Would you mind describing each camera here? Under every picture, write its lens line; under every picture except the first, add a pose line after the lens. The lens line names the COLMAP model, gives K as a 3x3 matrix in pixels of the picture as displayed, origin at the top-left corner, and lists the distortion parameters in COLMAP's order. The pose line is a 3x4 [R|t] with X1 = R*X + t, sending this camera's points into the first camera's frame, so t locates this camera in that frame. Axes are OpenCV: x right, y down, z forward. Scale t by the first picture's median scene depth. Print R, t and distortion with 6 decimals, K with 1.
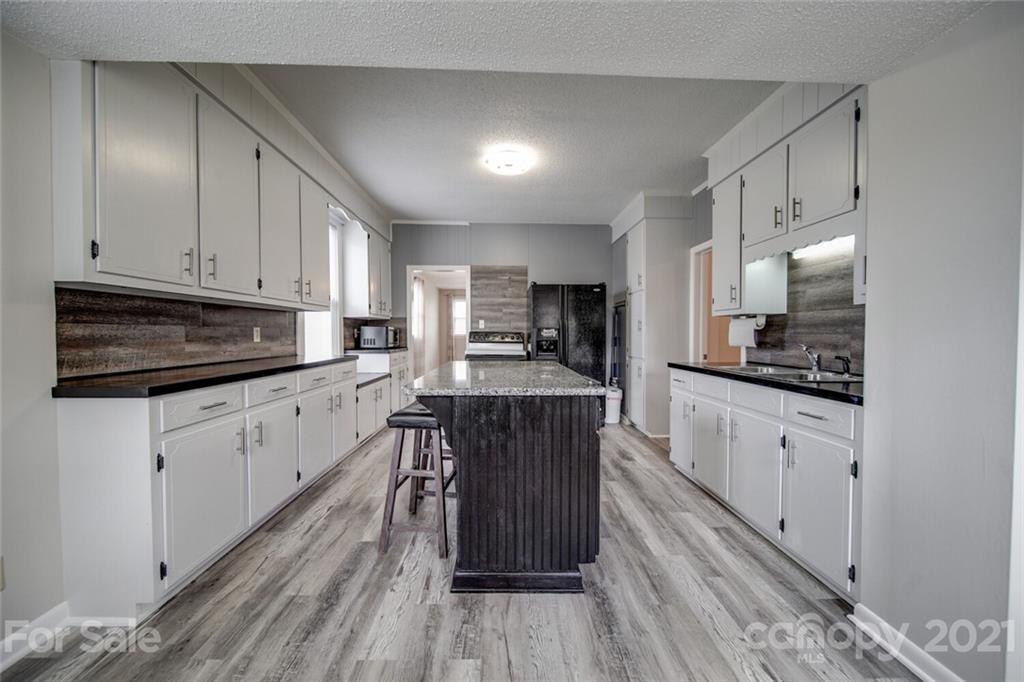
lens RADIAL K [[360.3, 0, 509.9], [0, 360.3, 341.2], [0, 0, 1]] dist [-0.000770, -0.000306]
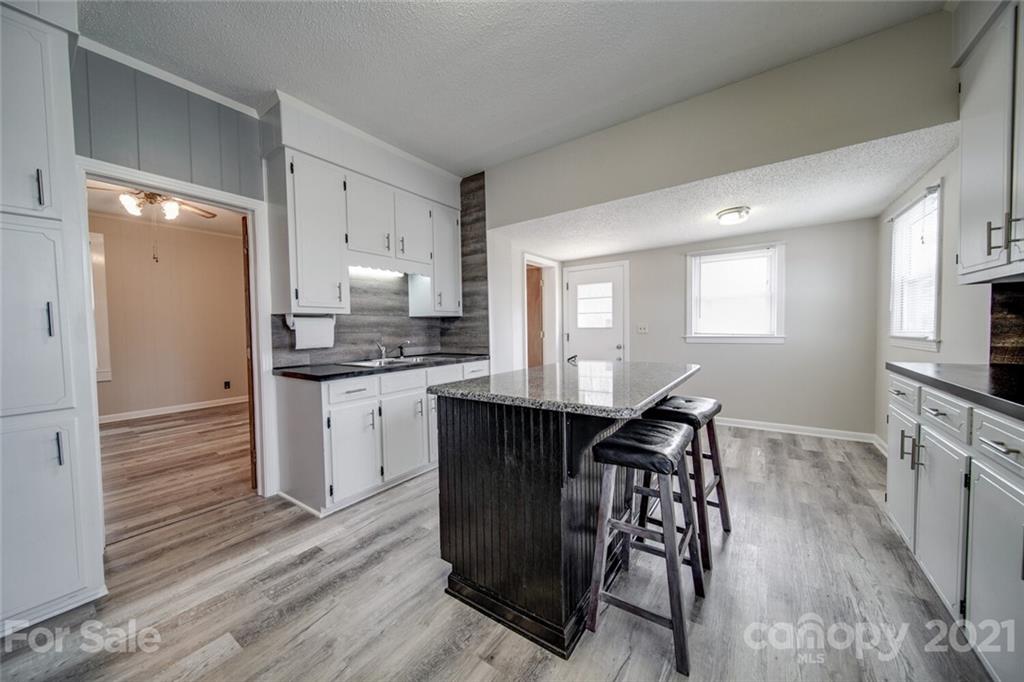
lens RADIAL K [[360.3, 0, 509.9], [0, 360.3, 341.2], [0, 0, 1]] dist [-0.000770, -0.000306]
pose [[-0.805766, -0.007924, 0.592182, -0.333733], [0.031192, 0.997955, 0.055796, -0.042966], [-0.591413, 0.063430, -0.803870, 1.596037]]
